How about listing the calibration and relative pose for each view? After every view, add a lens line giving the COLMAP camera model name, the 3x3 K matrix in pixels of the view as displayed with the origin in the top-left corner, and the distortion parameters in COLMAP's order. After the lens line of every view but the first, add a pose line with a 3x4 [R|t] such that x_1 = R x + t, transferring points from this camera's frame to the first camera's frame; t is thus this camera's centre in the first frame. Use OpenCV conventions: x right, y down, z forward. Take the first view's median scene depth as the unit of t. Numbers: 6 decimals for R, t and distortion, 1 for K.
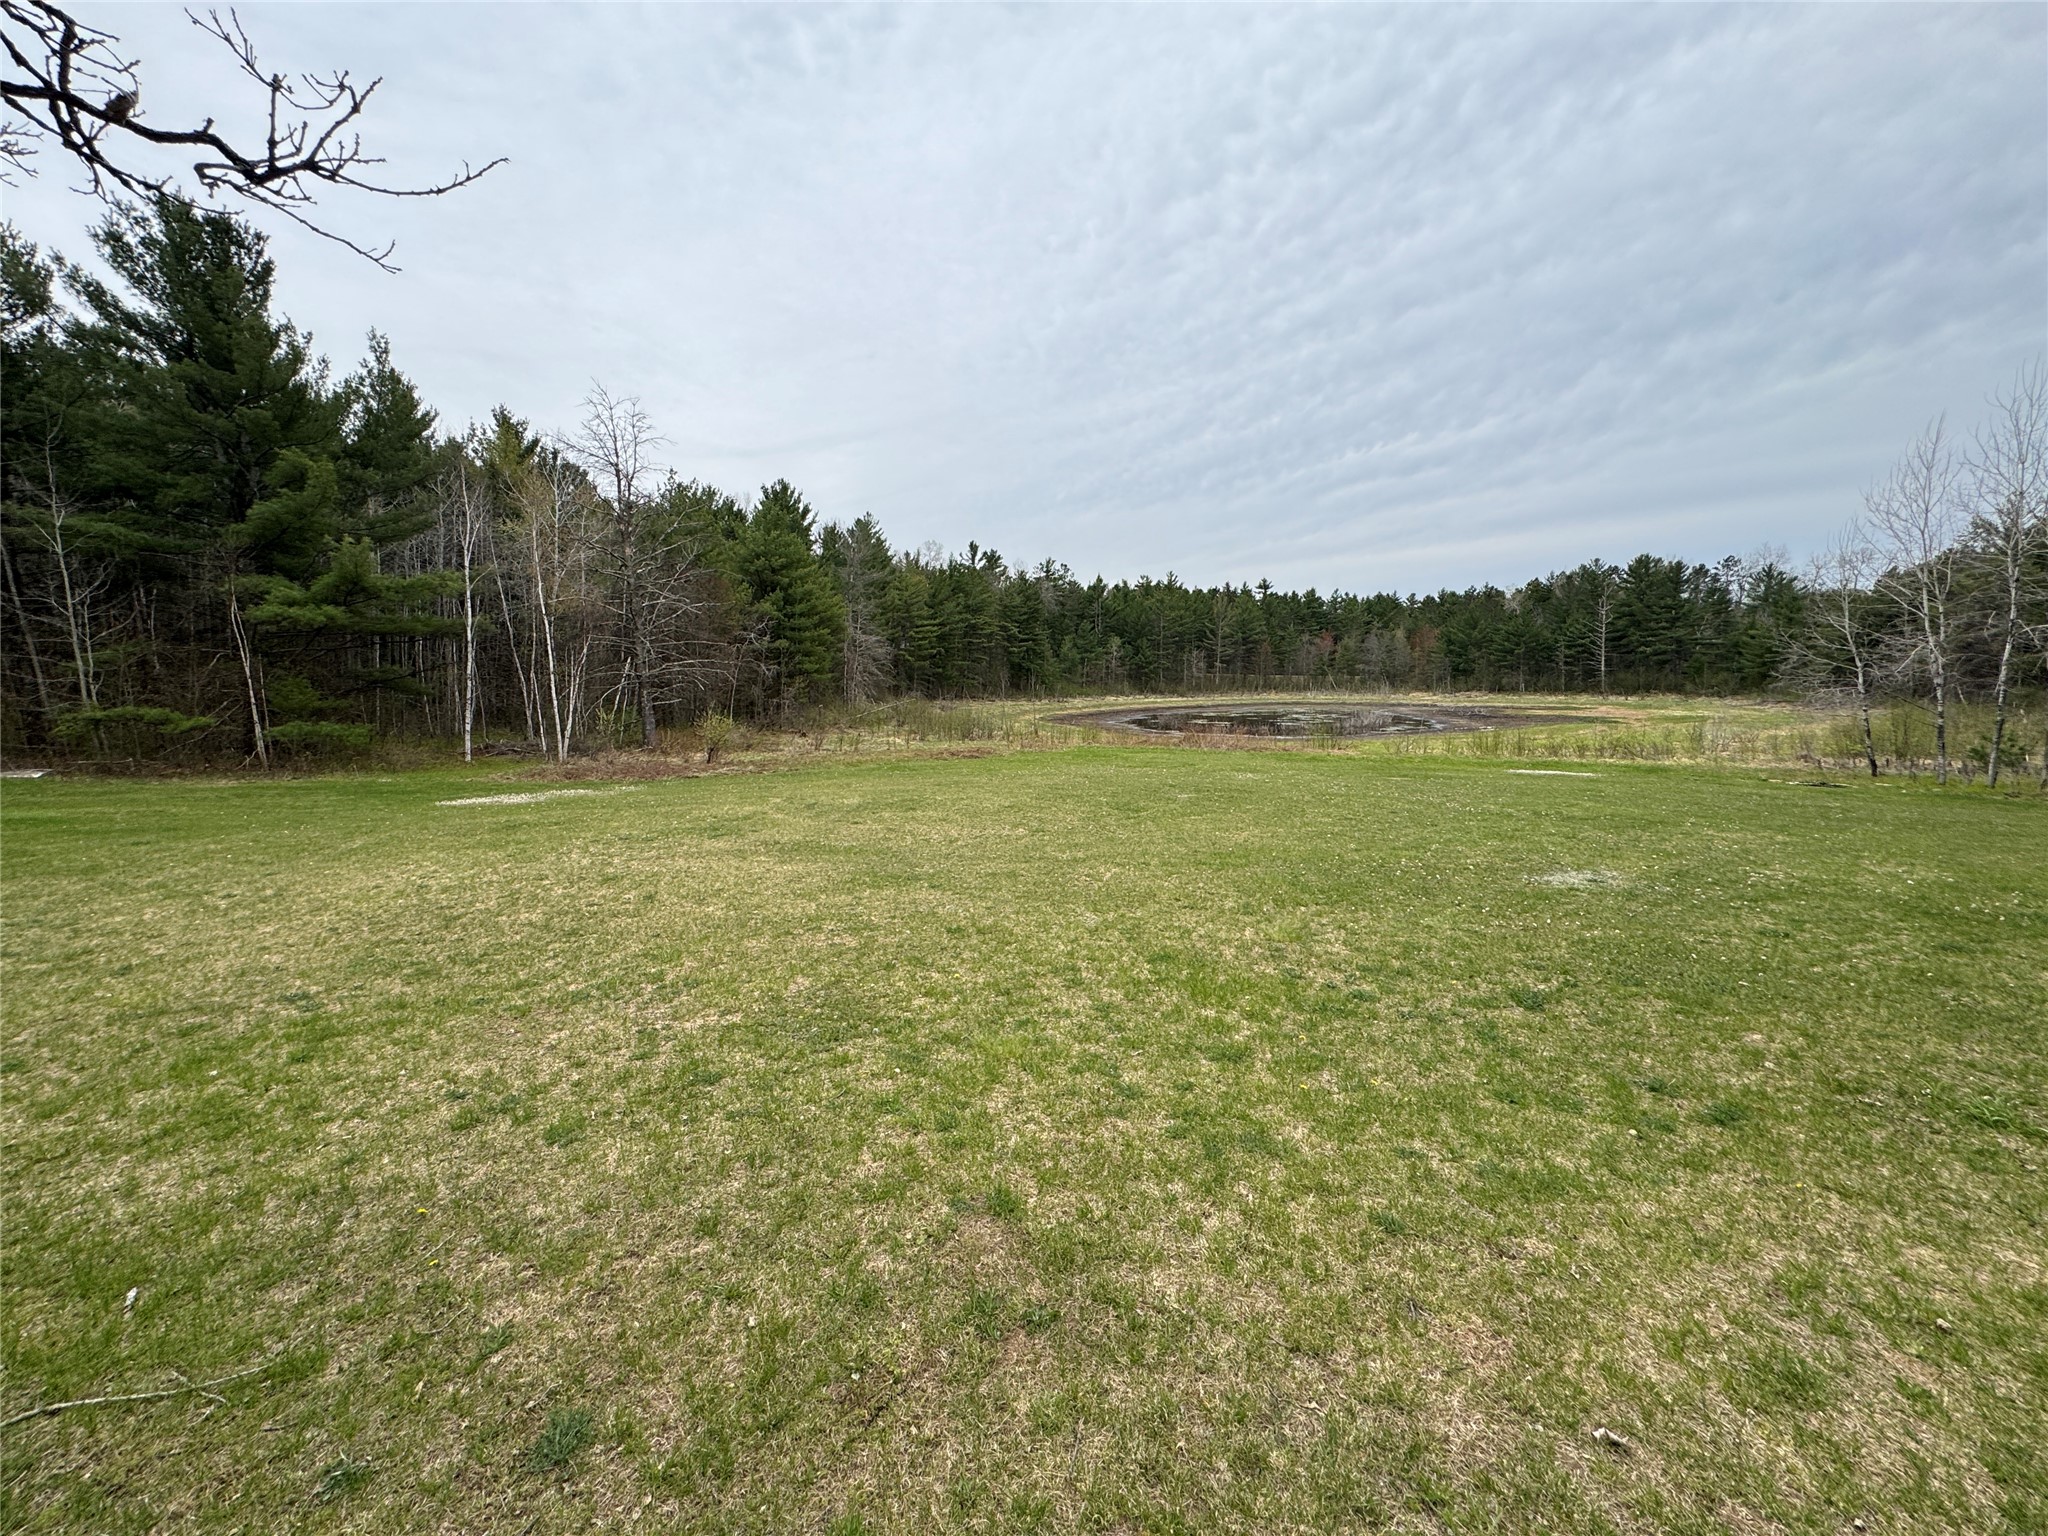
lens RADIAL K [[812.9, 0, 1023.4], [0, 812.9, 766.4], [0, 0, 1]] dist [-0.004305, 0.000710]
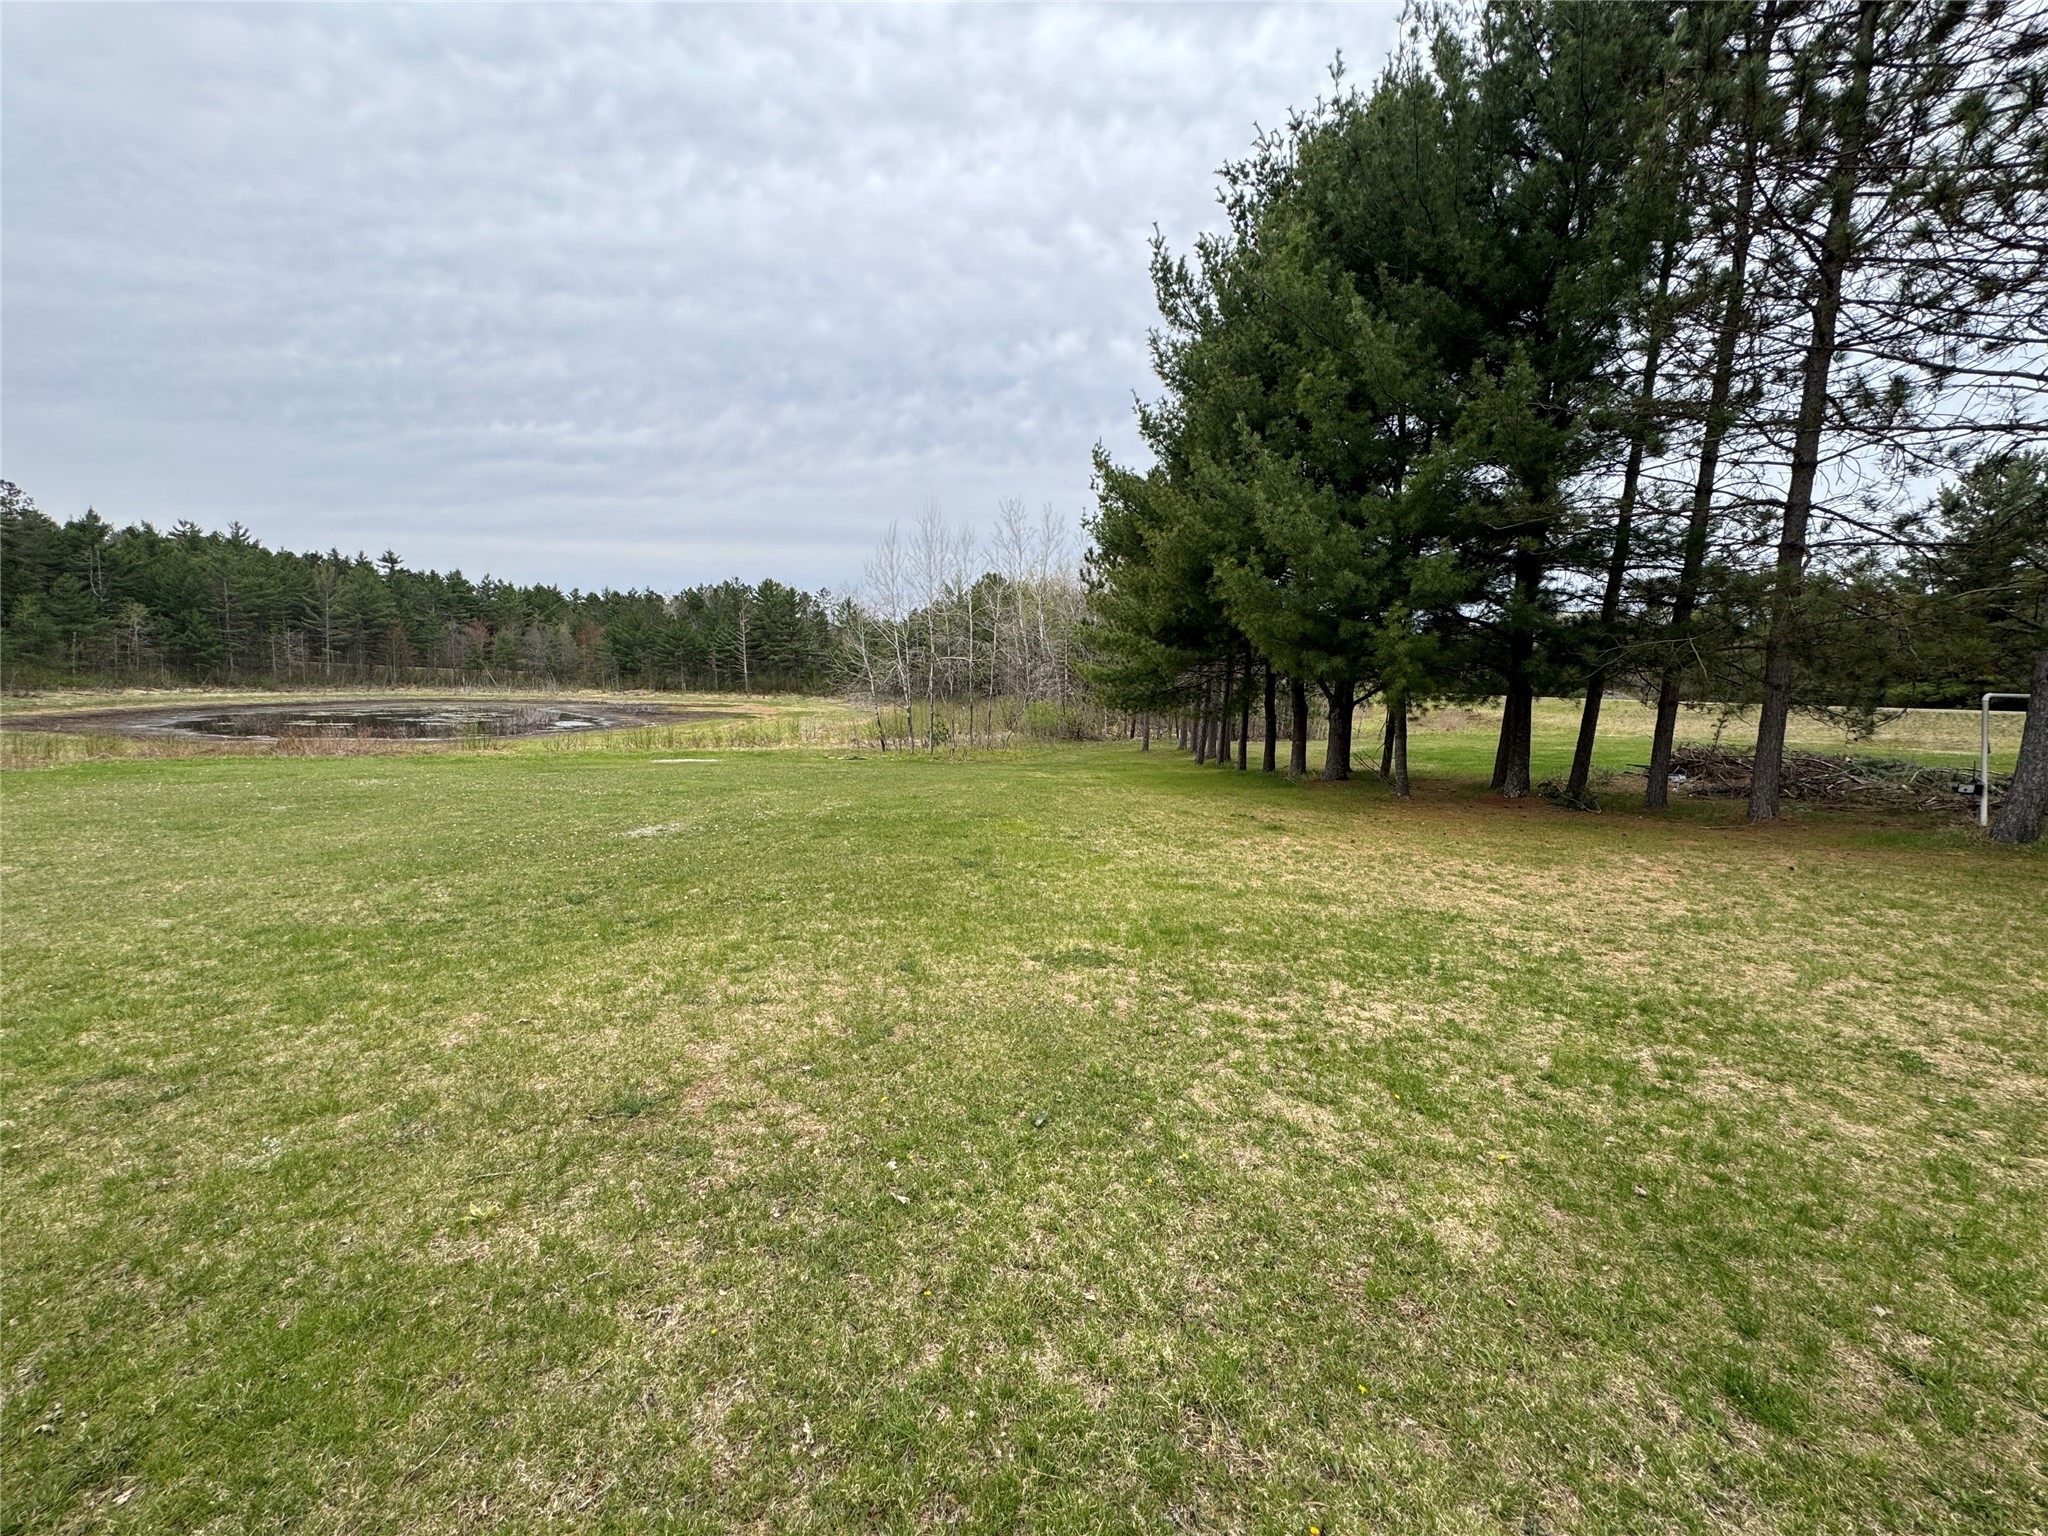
lens RADIAL K [[812.9, 0, 1027.1], [0, 812.9, 758.0], [0, 0, 1]] dist [-0.004305, 0.000710]
pose [[0.588917, -0.053482, 0.806422, -0.018585], [0.058682, 0.998004, 0.023333, 0.004910], [-0.806061, 0.033582, 0.590880, -0.103041]]
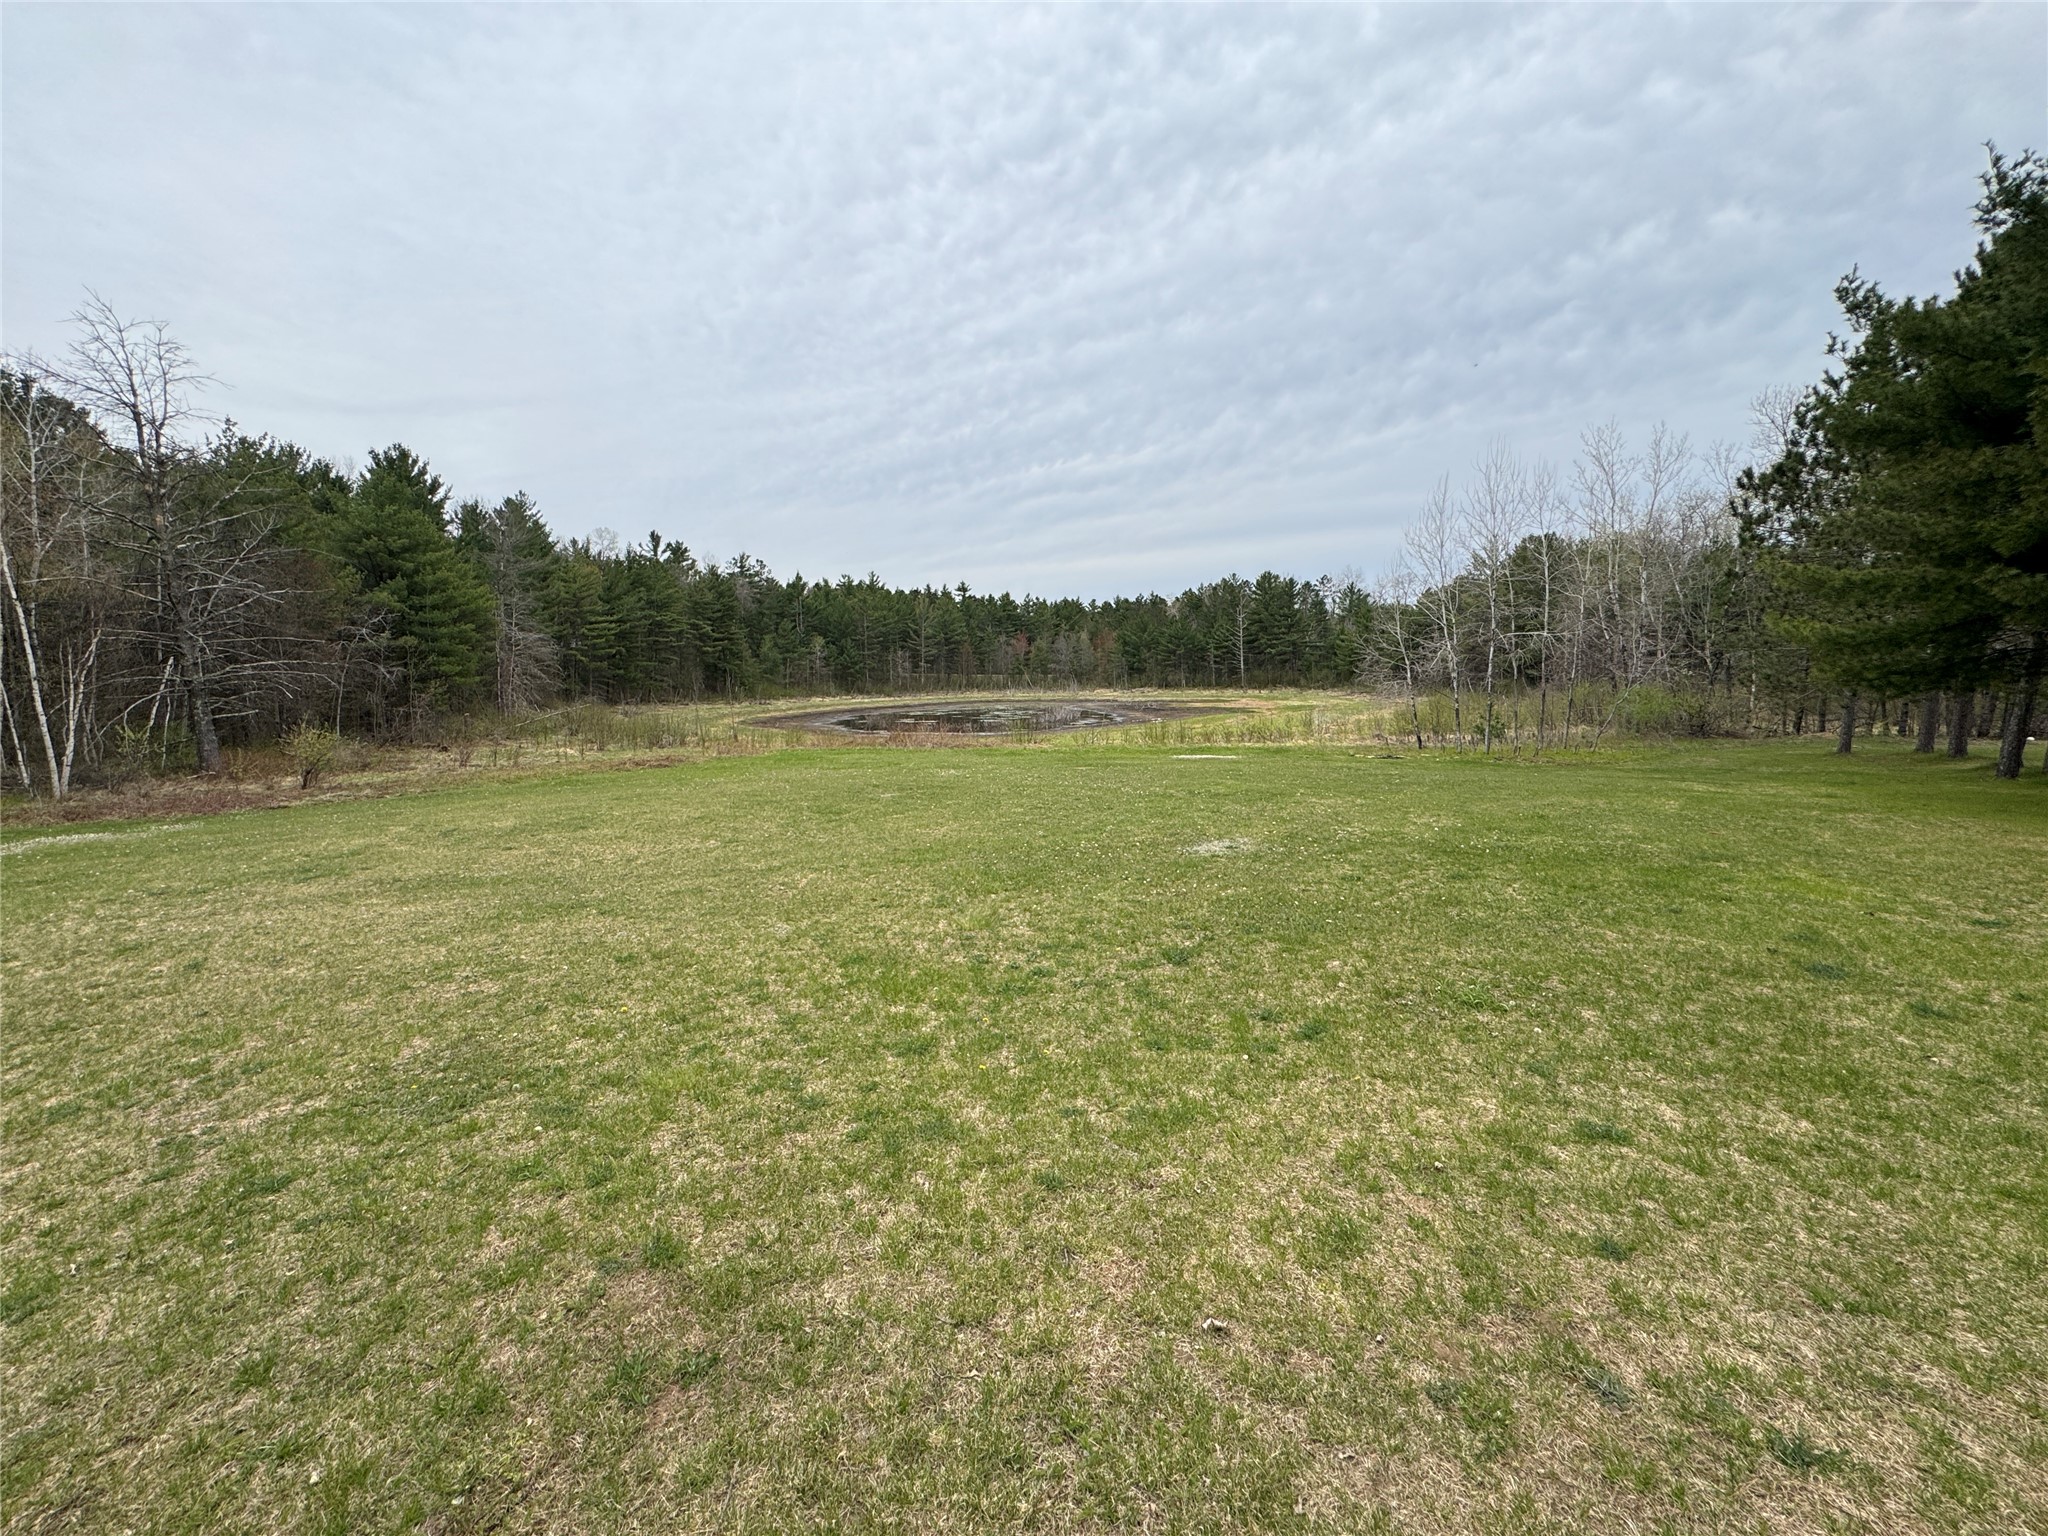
lens RADIAL K [[812.9, 0, 1024.4], [0, 812.9, 765.4], [0, 0, 1]] dist [-0.004305, 0.000710]
pose [[0.937392, -0.045728, 0.345261, 0.006173], [0.046197, 0.998909, 0.006875, 0.000173], [-0.345199, 0.009505, 0.938481, -0.000641]]
